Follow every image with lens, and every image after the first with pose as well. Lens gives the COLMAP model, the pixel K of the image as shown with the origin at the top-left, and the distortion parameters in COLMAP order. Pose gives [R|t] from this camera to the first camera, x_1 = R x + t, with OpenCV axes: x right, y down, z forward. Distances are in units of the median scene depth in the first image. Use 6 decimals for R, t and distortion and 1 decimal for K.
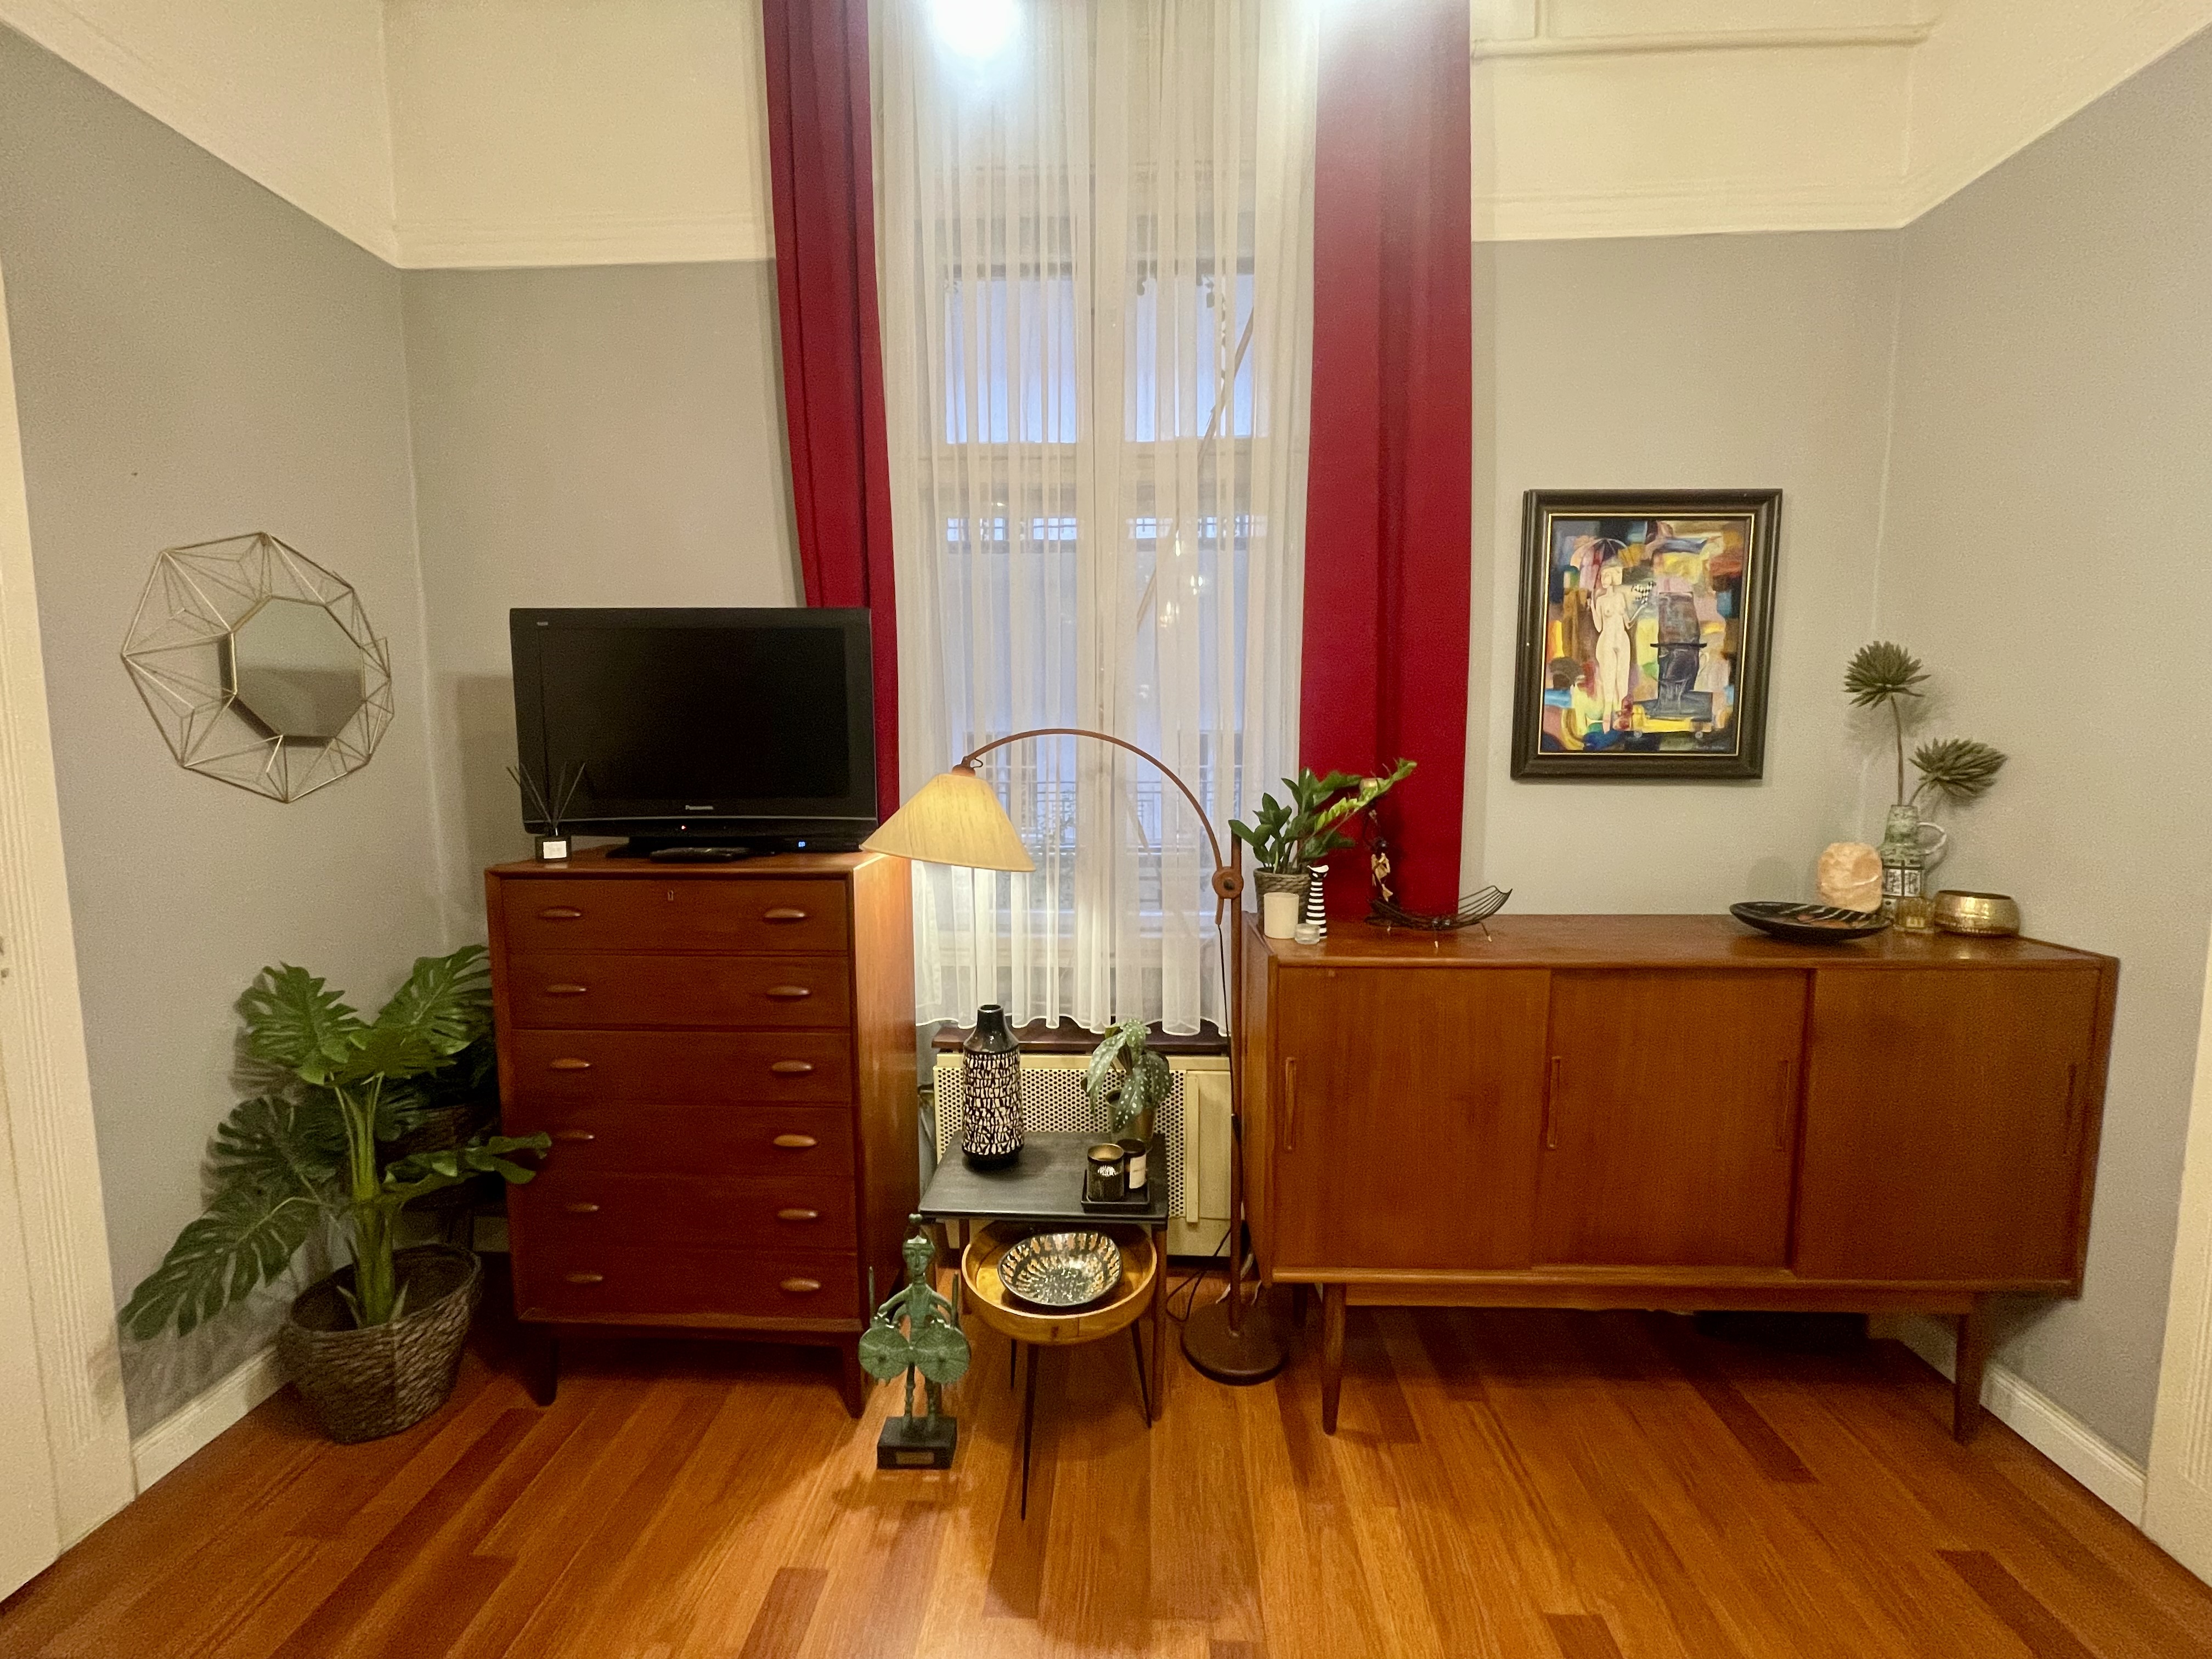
lens RADIAL K [[899.6, 0, 1111.0], [0, 899.6, 829.2], [0, 0, 1]] dist [-0.004590, 0.001275]
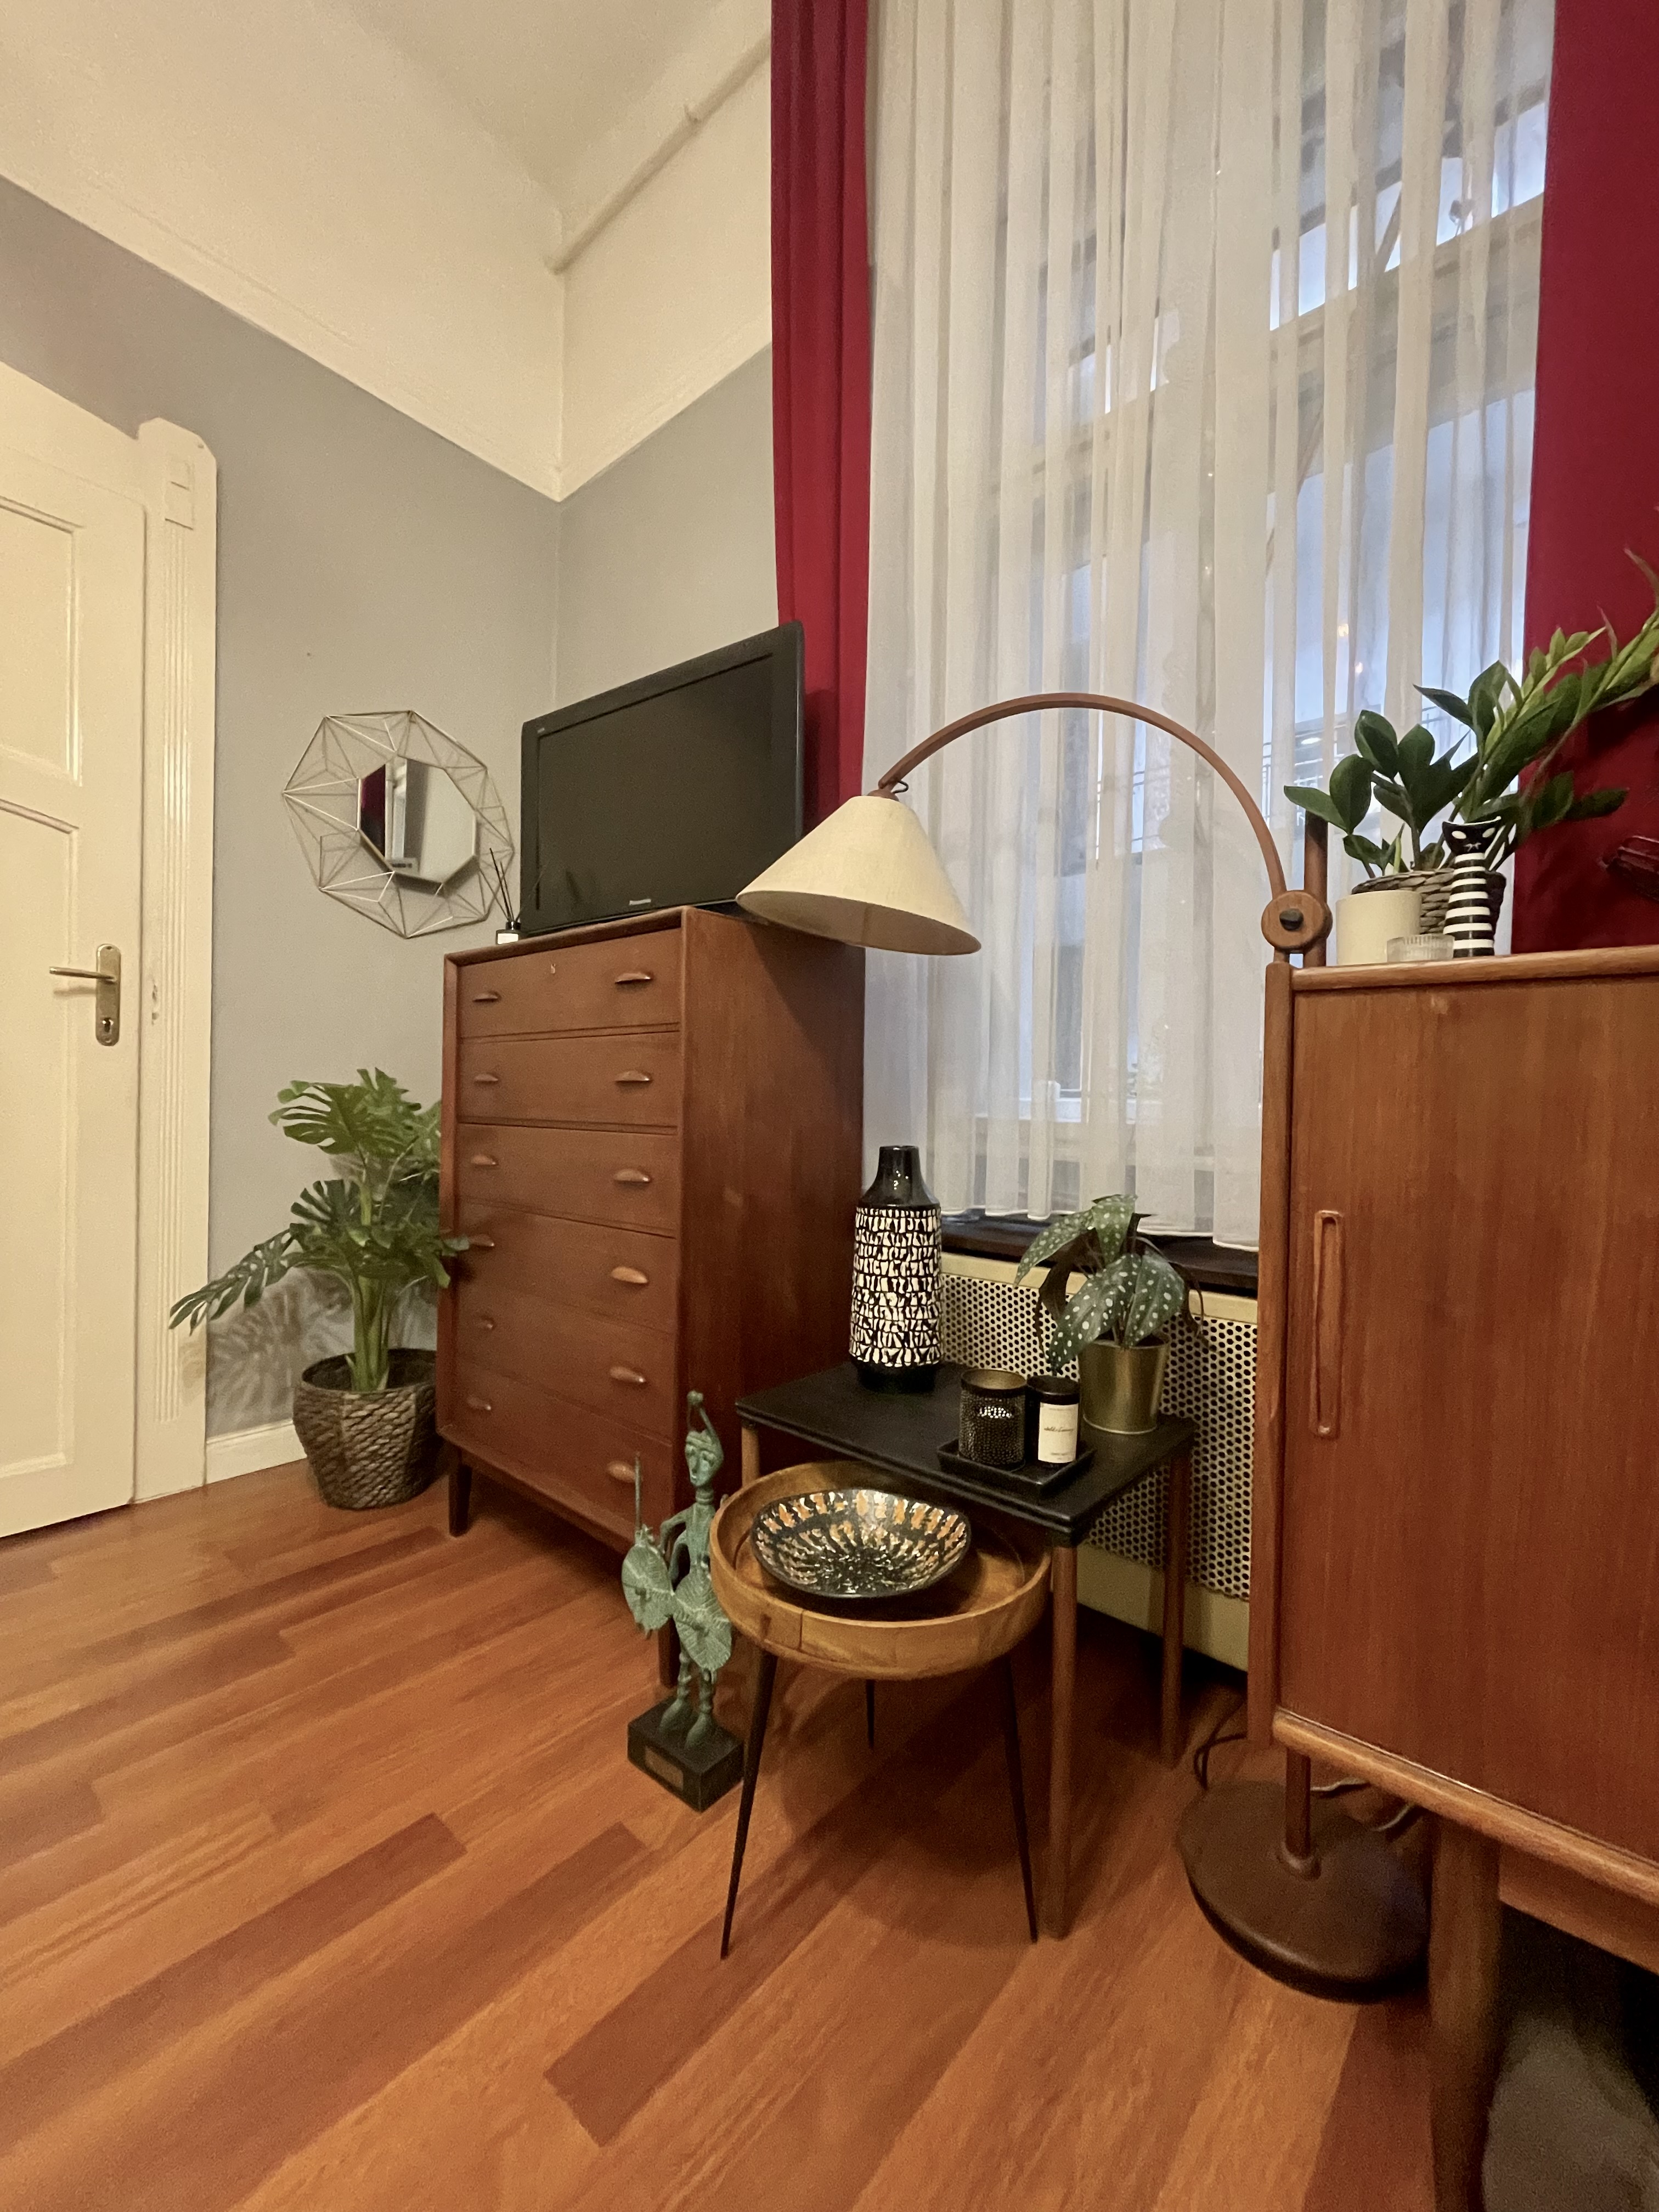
lens RADIAL K [[899.6, 0, 828.7], [0, 899.6, 1106.4], [0, 0, 1]] dist [-0.004590, 0.001275]
pose [[0.784632, 0.023651, -0.619511, 0.260705], [-0.080405, 0.994714, -0.063861, 0.237368], [0.614726, 0.099919, 0.782386, 0.485595]]
